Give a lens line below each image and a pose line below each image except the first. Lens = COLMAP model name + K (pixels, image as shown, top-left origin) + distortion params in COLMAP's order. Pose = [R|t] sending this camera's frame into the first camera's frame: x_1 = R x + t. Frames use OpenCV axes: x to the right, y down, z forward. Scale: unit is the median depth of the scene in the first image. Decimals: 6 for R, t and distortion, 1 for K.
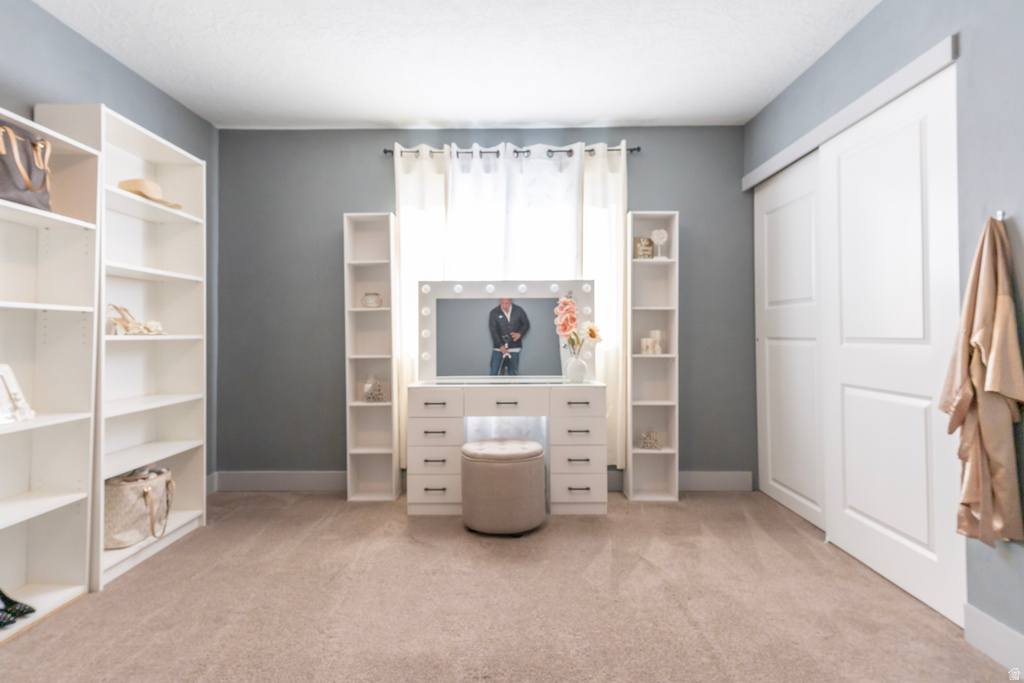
lens RADIAL K [[558.7, 0, 509.8], [0, 558.7, 334.7], [0, 0, 1]] dist [0.004855, -0.000787]
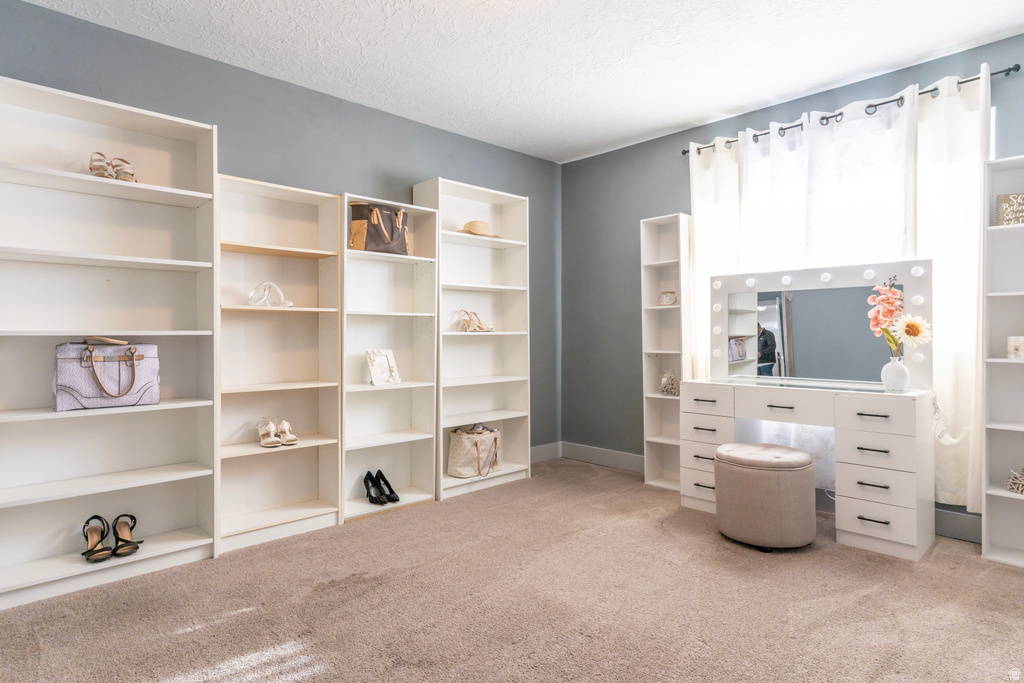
lens RADIAL K [[558.7, 0, 509.8], [0, 558.7, 339.8], [0, 0, 1]] dist [0.004855, -0.000787]
pose [[0.707737, 0.011171, -0.706387, 0.330807], [0.000657, 0.999864, 0.016471, -0.001399], [0.706475, -0.012121, 0.707634, 0.051862]]
